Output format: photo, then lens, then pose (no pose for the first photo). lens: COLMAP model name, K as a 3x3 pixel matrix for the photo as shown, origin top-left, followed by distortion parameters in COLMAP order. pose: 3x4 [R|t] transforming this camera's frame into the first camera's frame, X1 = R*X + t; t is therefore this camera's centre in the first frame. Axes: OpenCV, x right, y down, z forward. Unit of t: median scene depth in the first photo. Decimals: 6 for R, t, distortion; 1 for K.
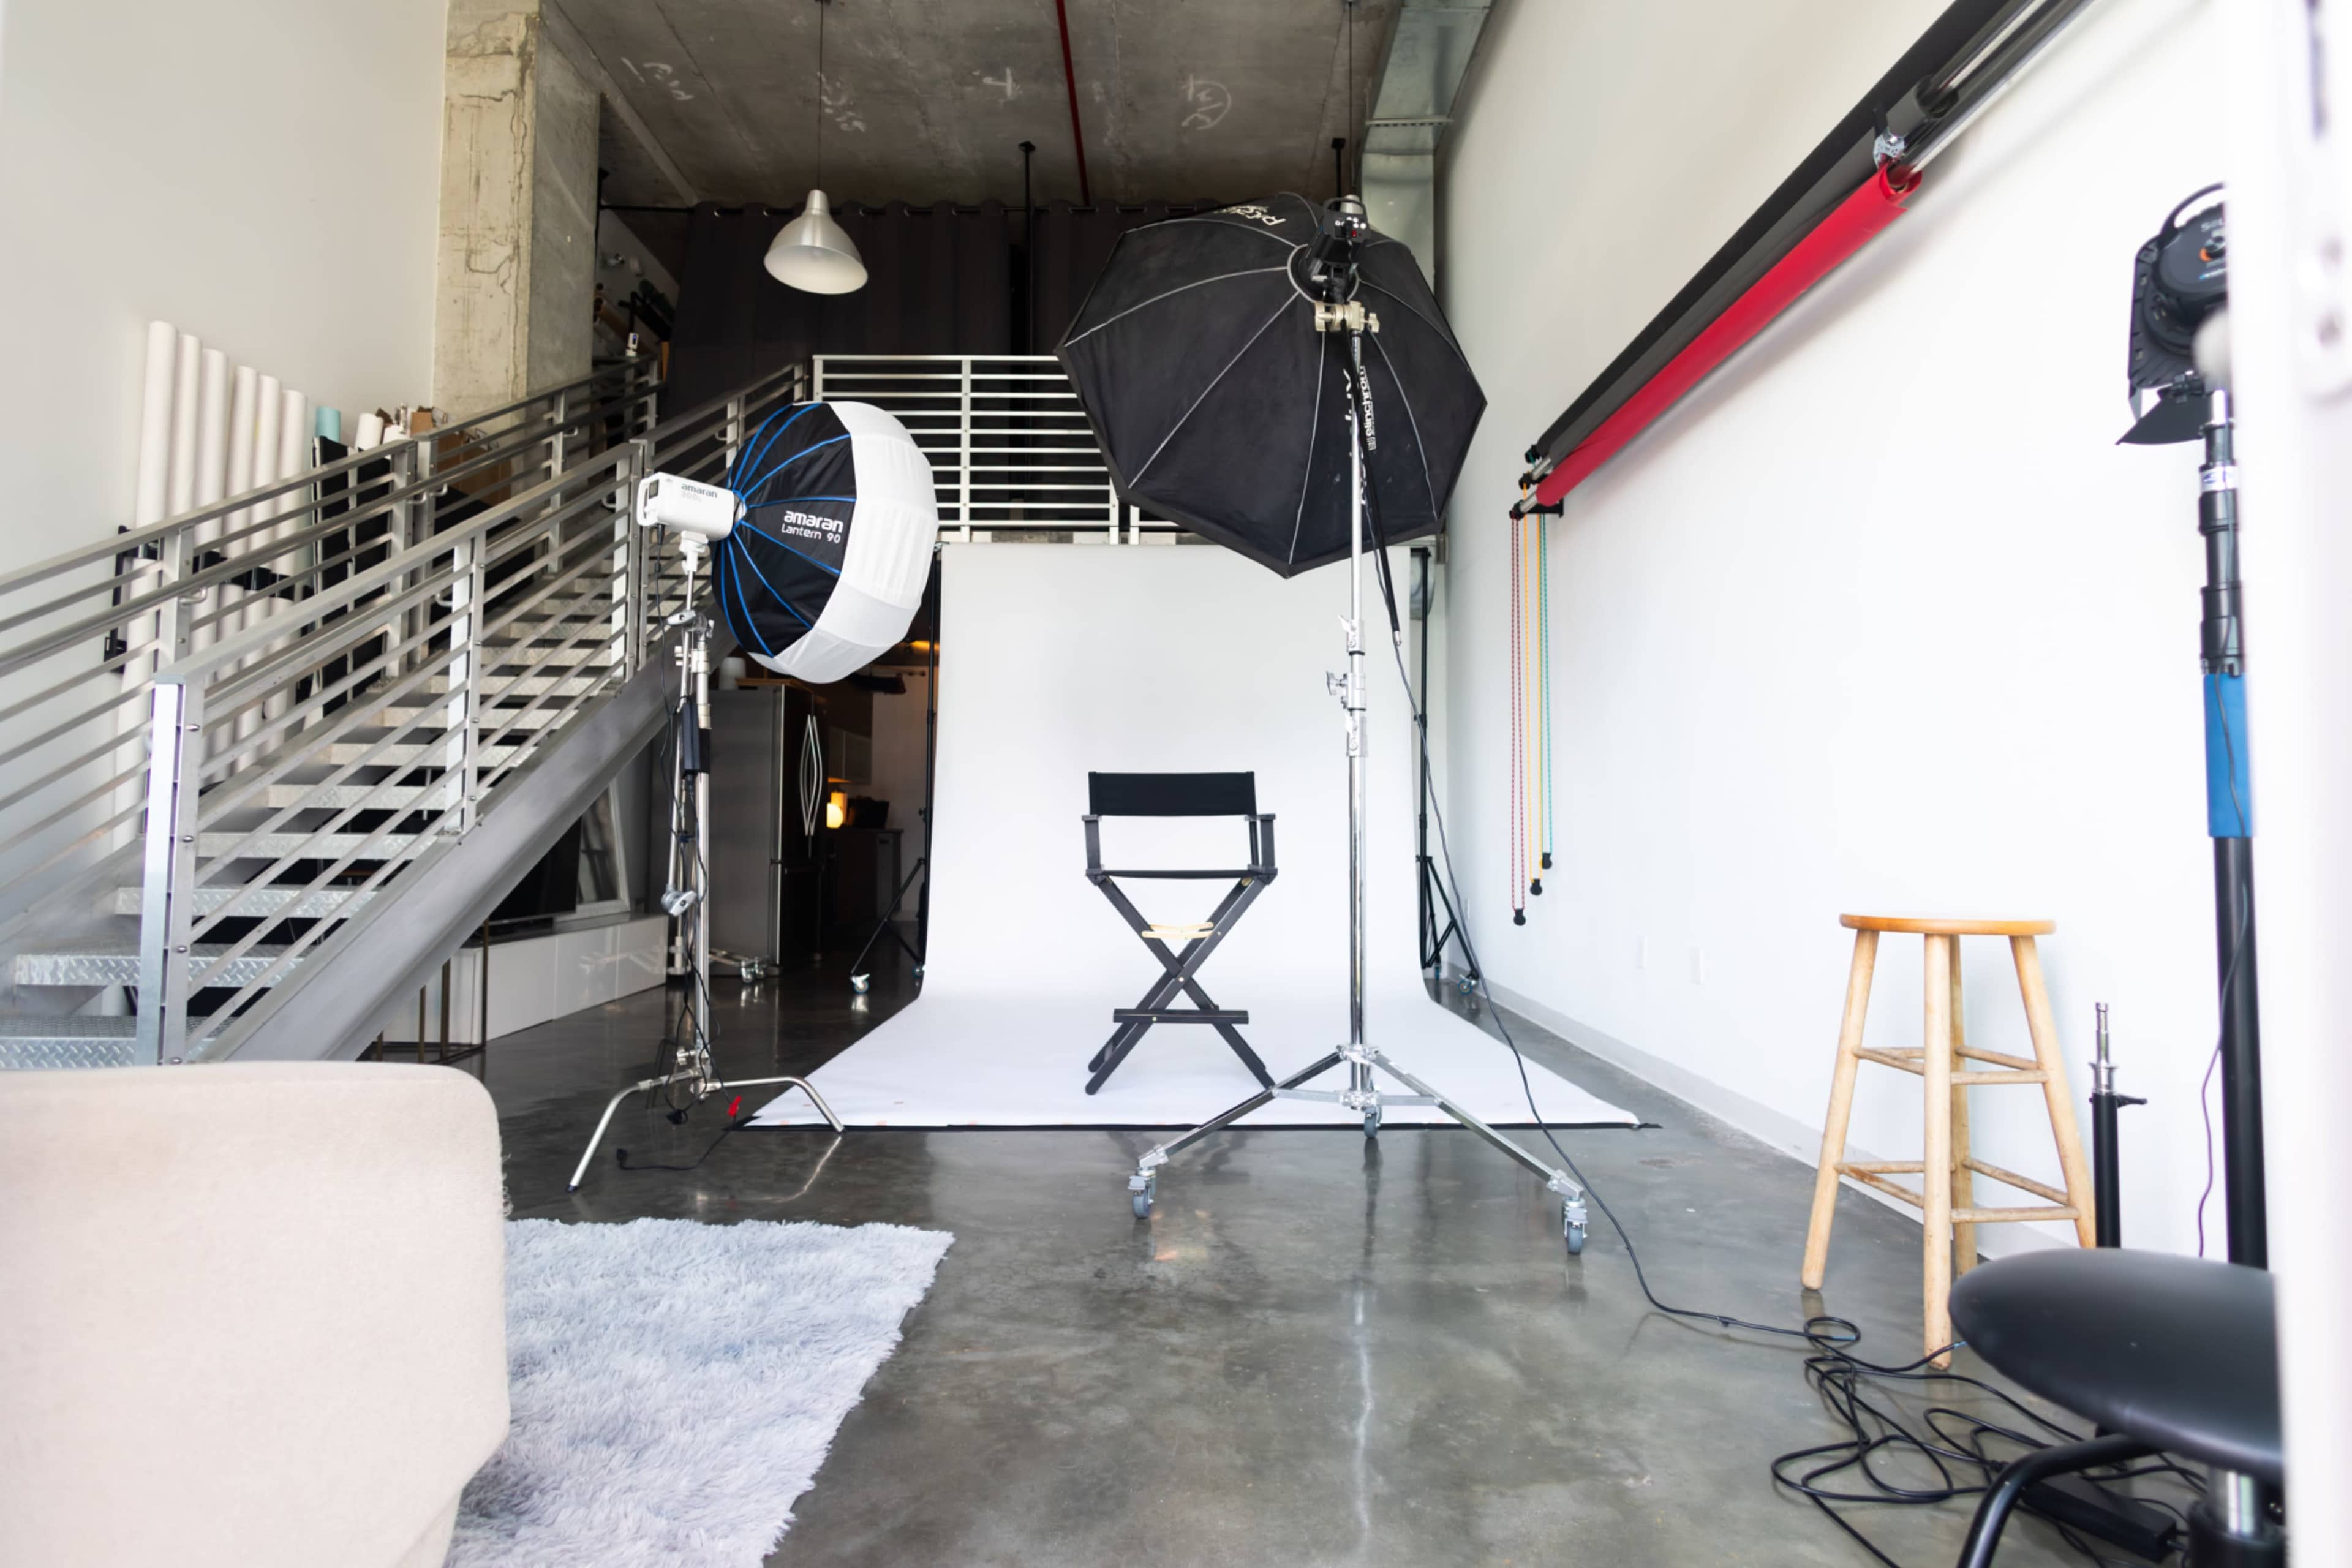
lens RADIAL K [[1096.9, 0, 1167.3], [0, 1096.9, 783.1], [0, 0, 1]] dist [0.004901, -0.002644]
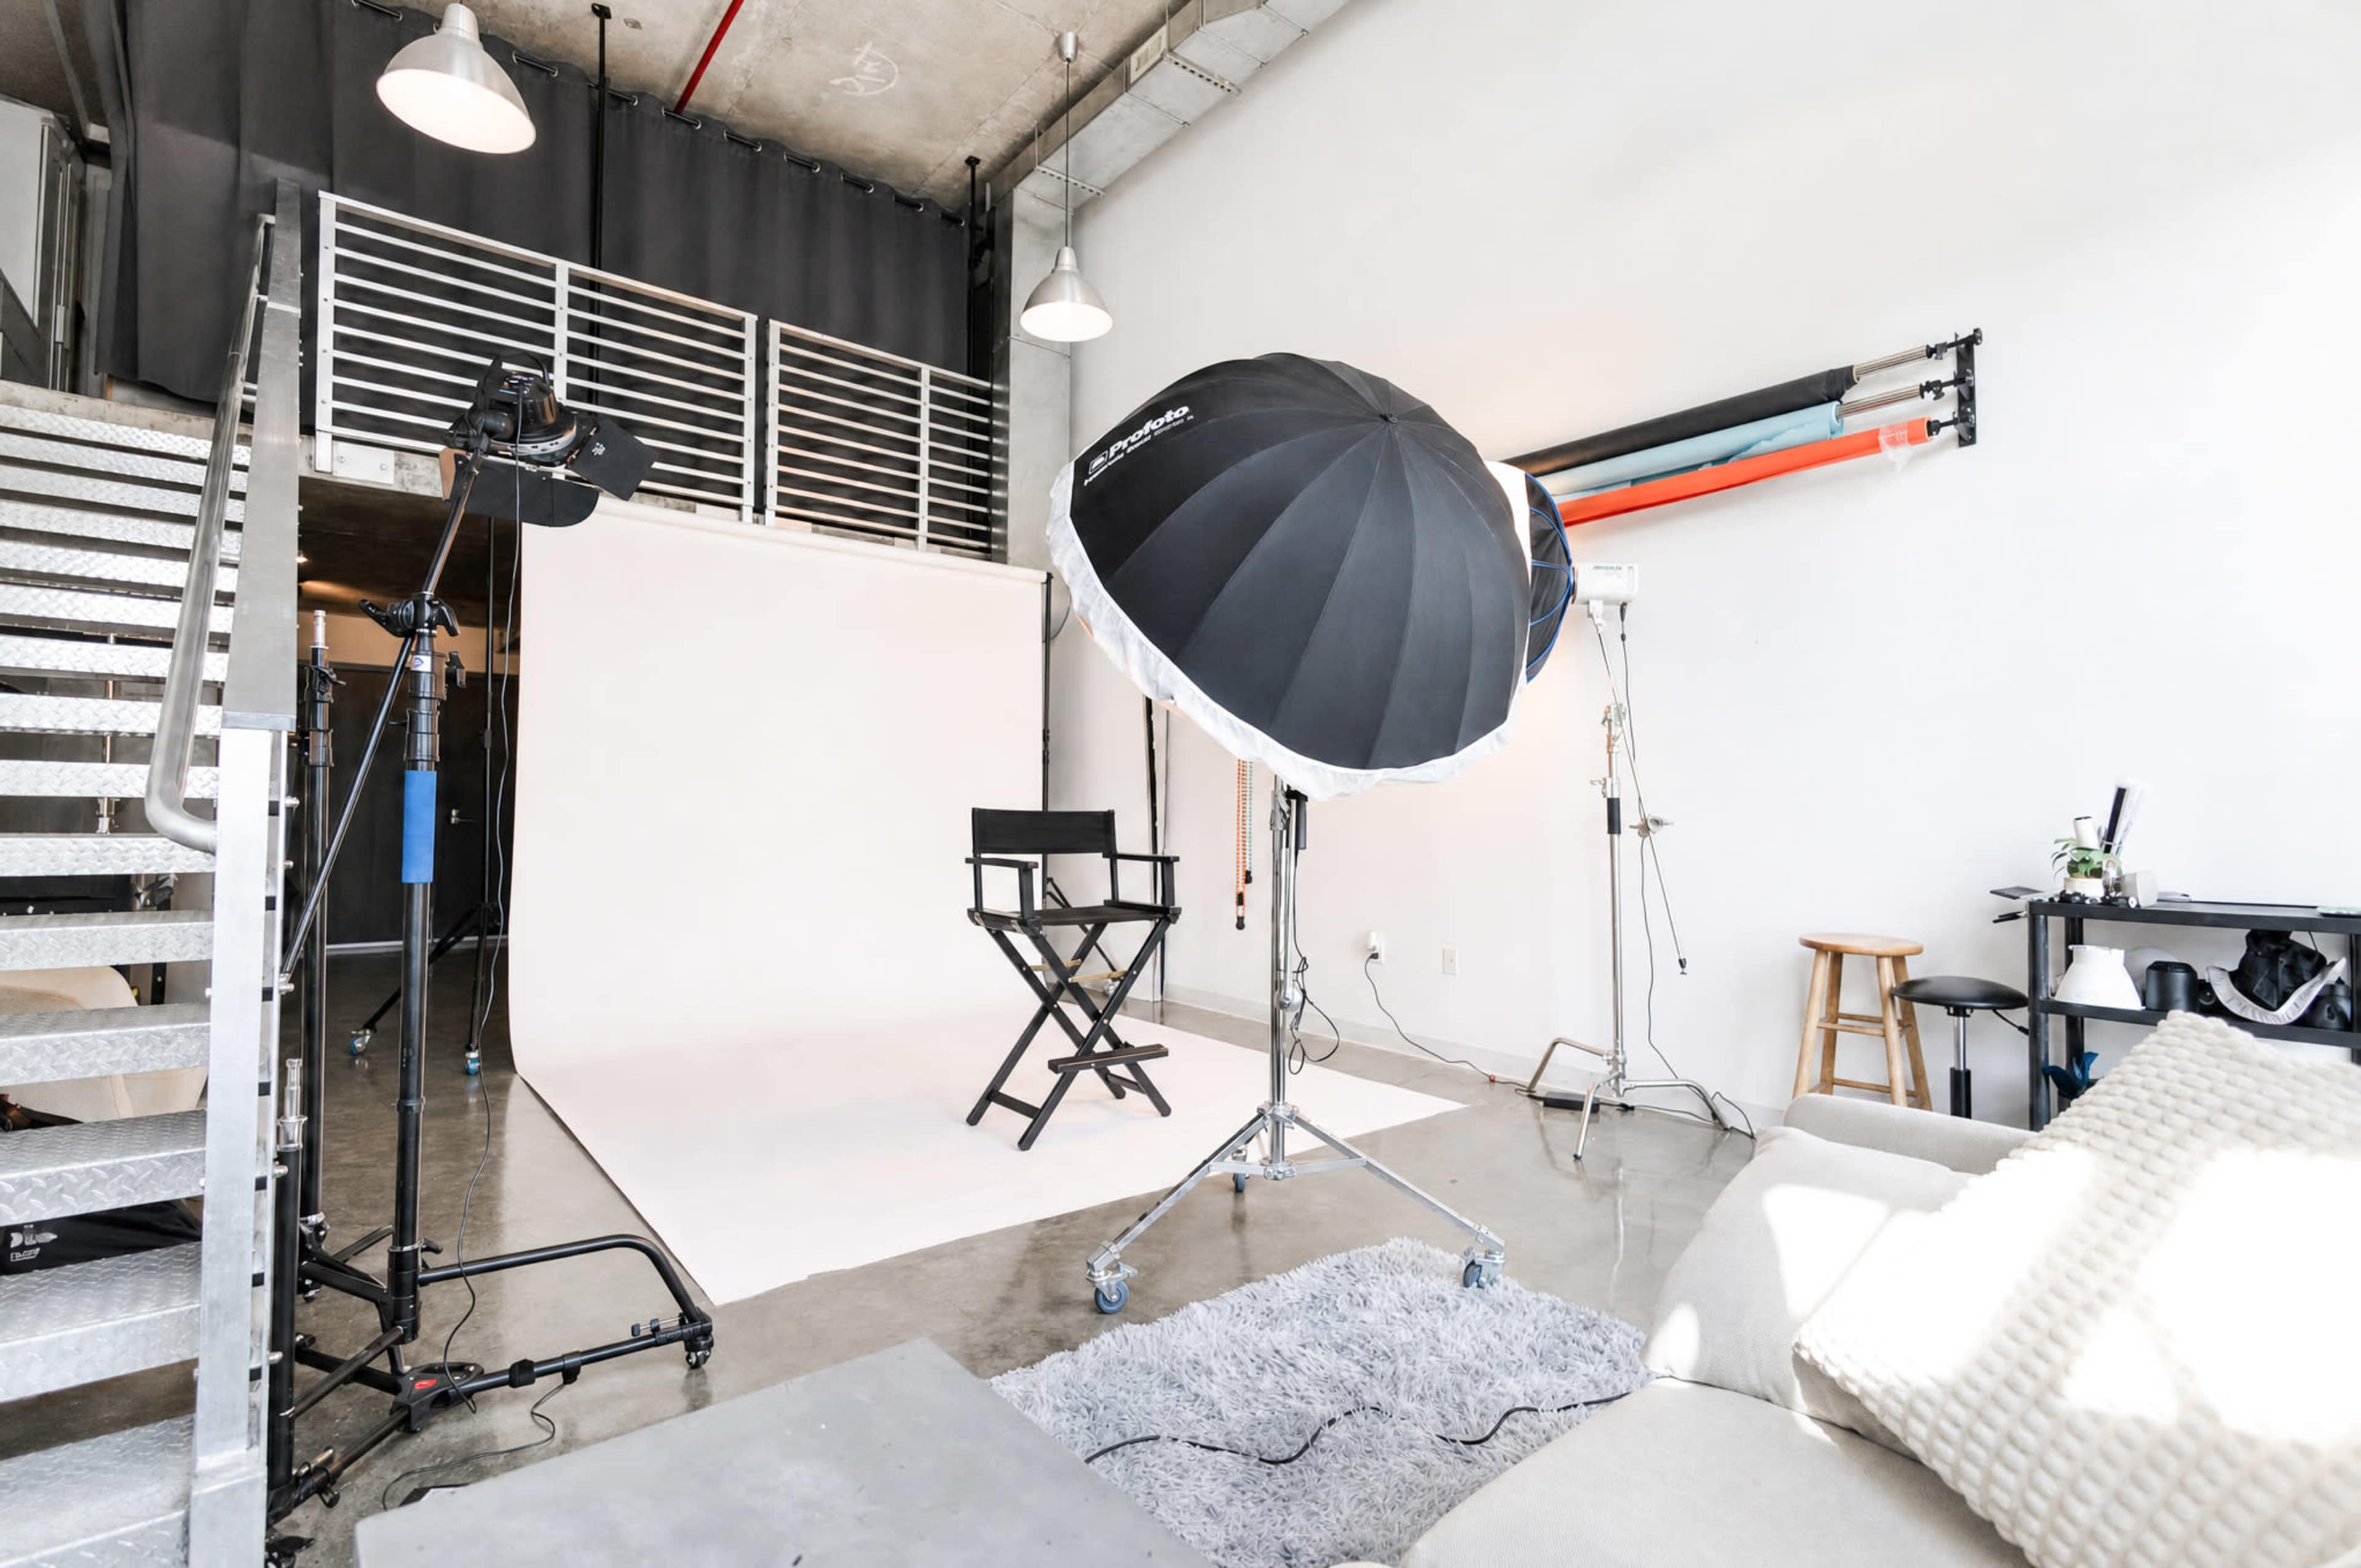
lens RADIAL K [[1101.2, 0, 1186.6], [0, 1101.2, 775.0], [0, 0, 1]] dist [0.004901, -0.002644]
pose [[0.783102, 0.019334, 0.621593, -0.391435], [-0.029838, 0.999534, 0.006501, -0.040287], [-0.621177, -0.023639, 0.783313, 0.093739]]
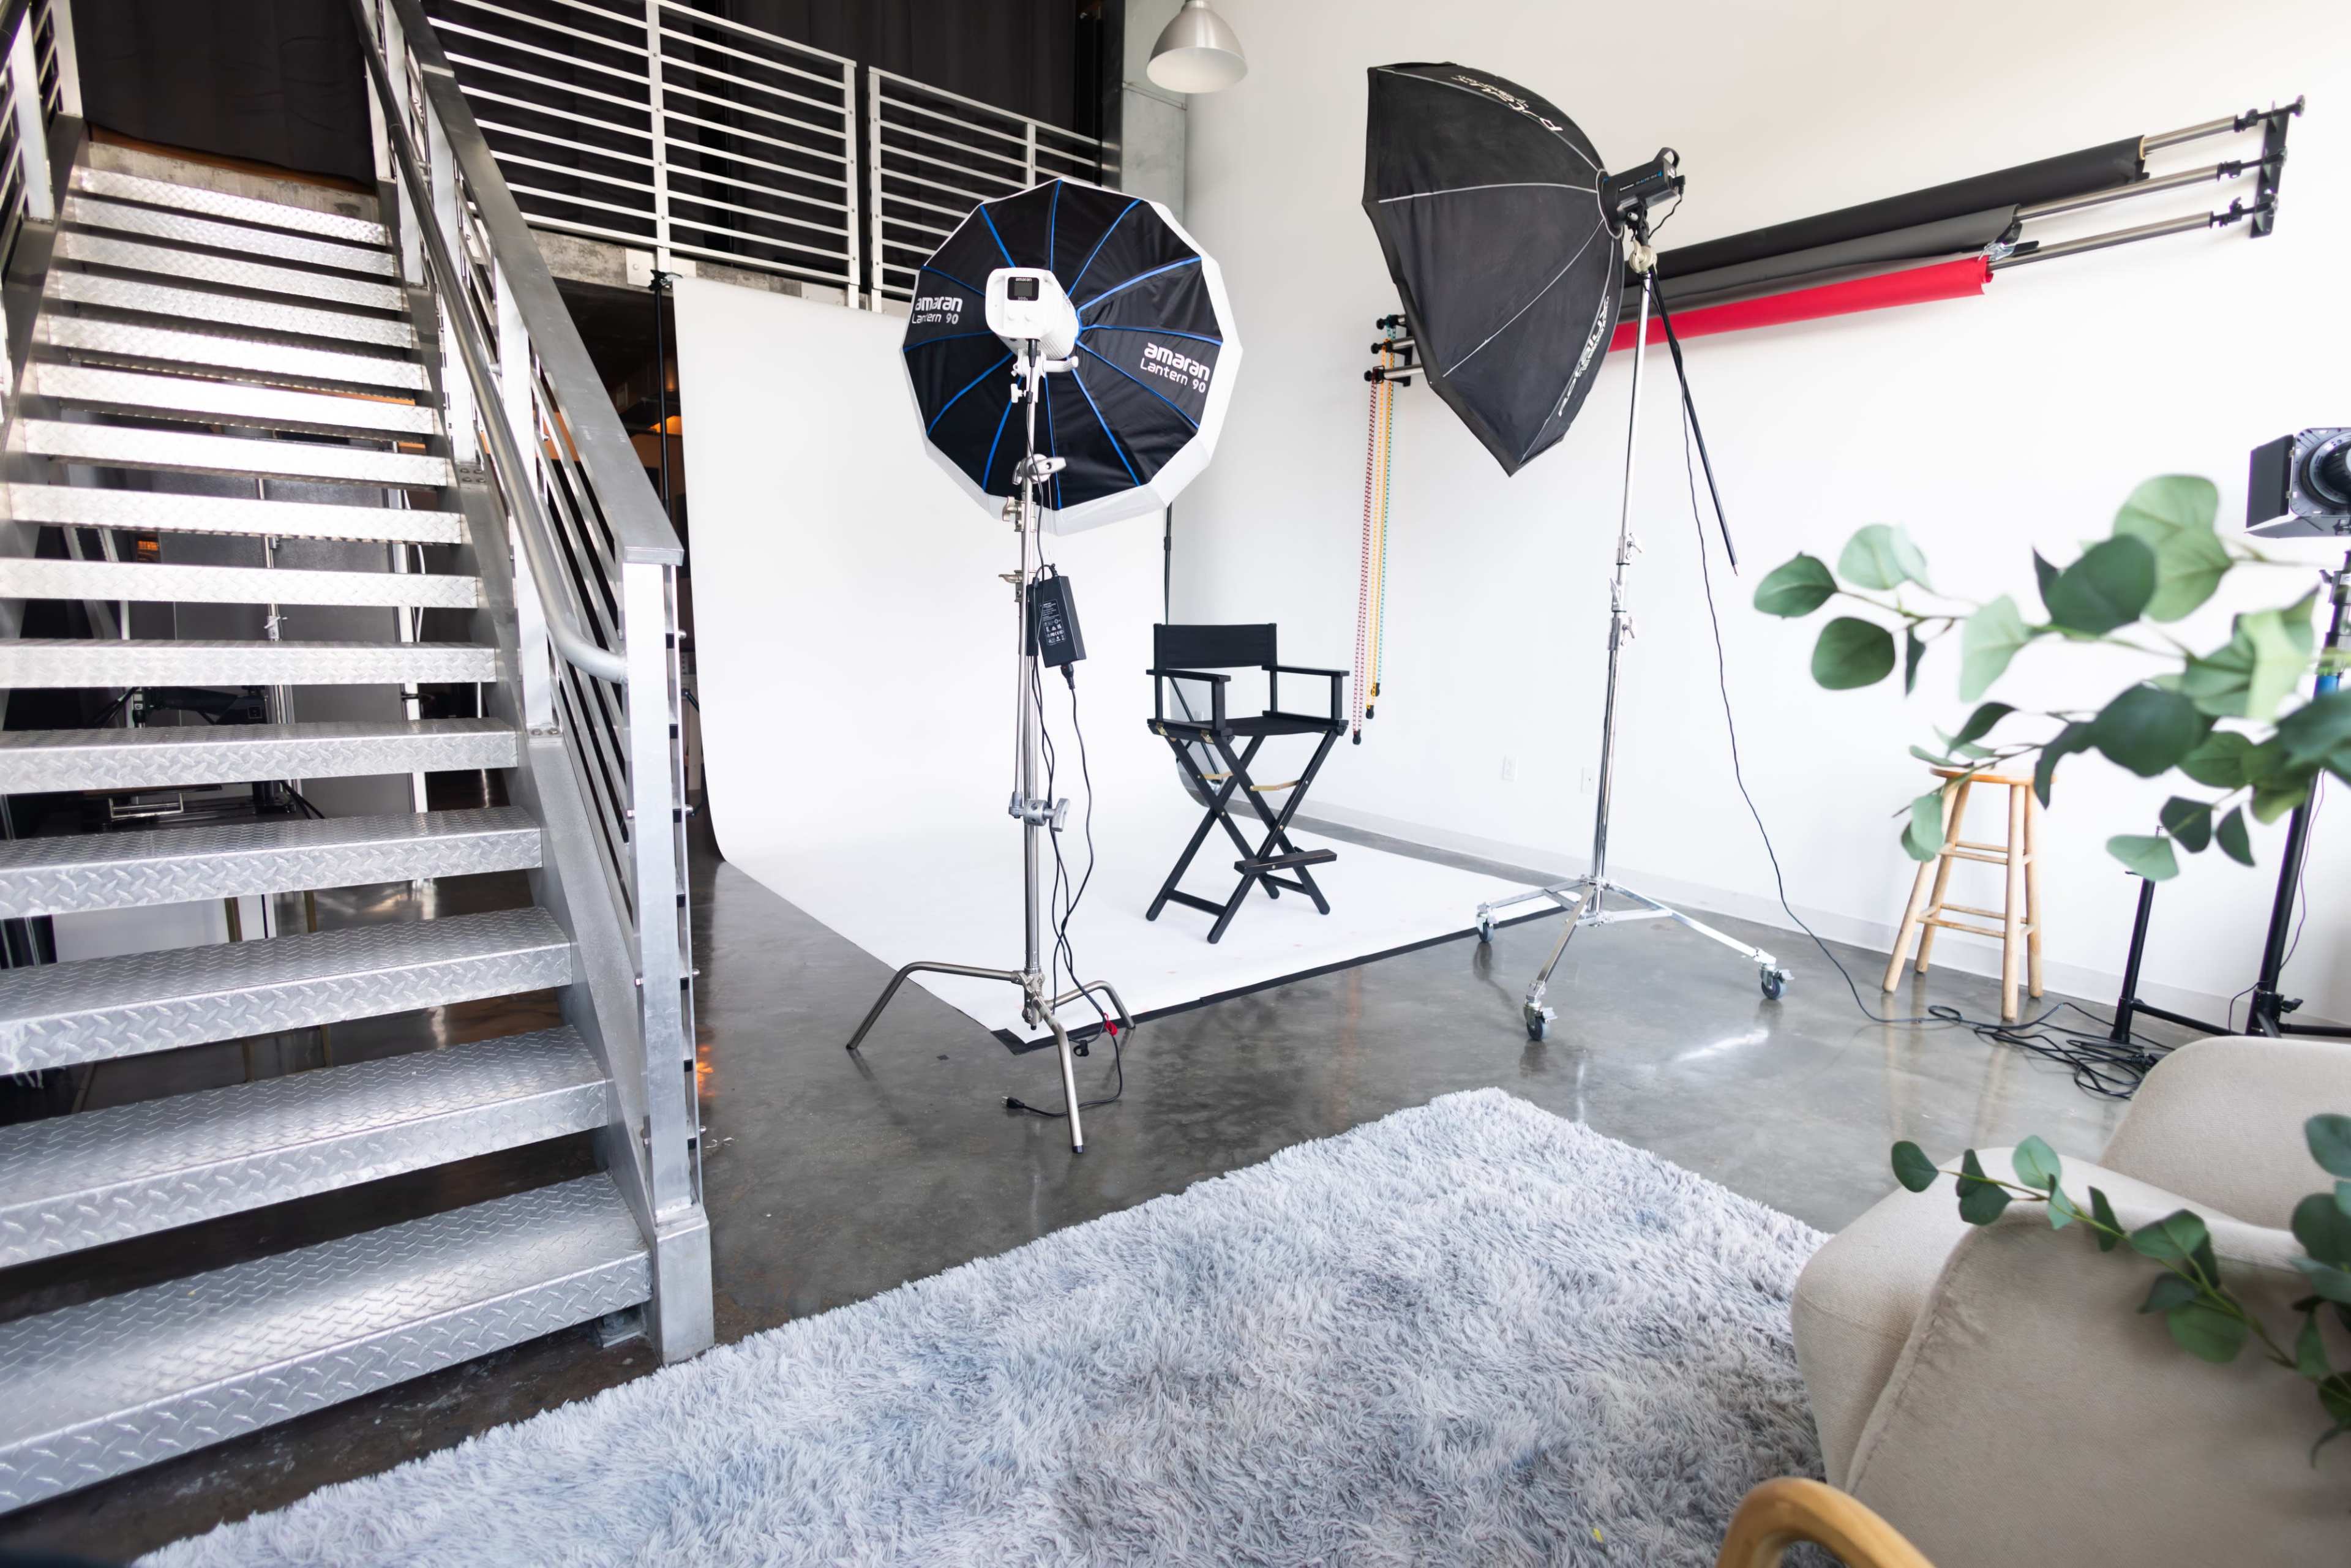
lens RADIAL K [[1096.5, 0, 1181.3], [0, 1096.5, 792.4], [0, 0, 1]] dist [0.004901, -0.002644]
pose [[0.797236, -0.092576, 0.596526, -0.472364], [-0.042595, 0.977081, 0.208561, -0.049825], [-0.602163, -0.191681, 0.775022, 0.152853]]
